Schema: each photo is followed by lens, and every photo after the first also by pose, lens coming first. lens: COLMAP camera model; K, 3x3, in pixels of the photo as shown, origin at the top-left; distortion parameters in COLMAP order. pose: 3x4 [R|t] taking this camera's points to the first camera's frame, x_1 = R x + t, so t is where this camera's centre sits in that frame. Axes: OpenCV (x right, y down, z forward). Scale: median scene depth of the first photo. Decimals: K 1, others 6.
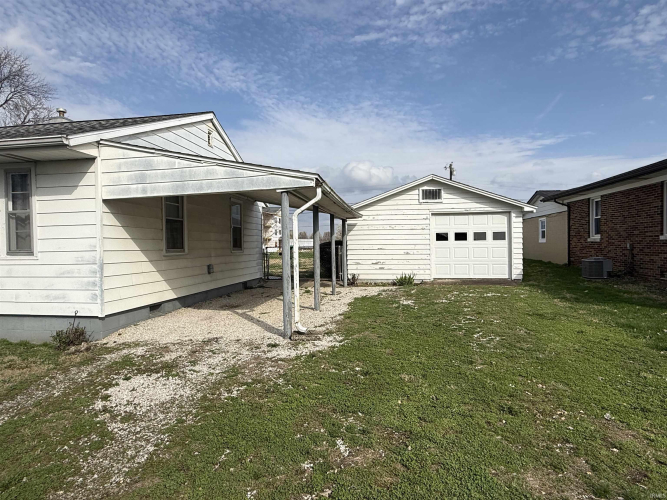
lens RADIAL K [[385.9, 0, 332.4], [0, 385.9, 248.1], [0, 0, 1]] dist [0.002369, 0.000655]
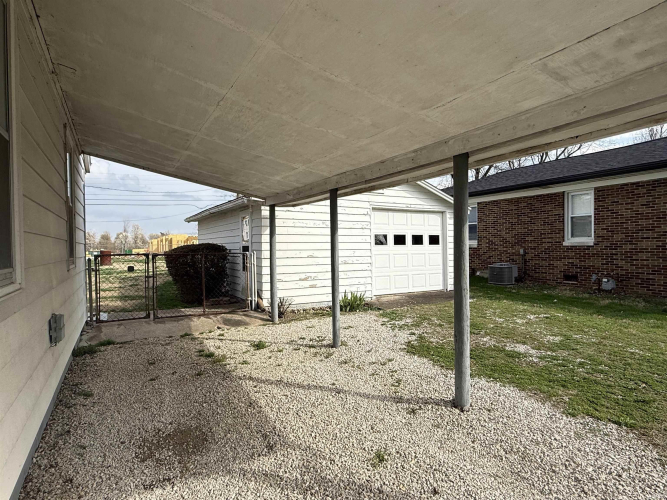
lens RADIAL K [[385.9, 0, 333.4], [0, 385.9, 249.9], [0, 0, 1]] dist [0.002369, 0.000655]
pose [[0.780555, 0.000759, 0.625086, -0.264161], [0.003657, 0.999977, -0.005781, -0.005496], [-0.625076, 0.006798, 0.780534, 0.477267]]
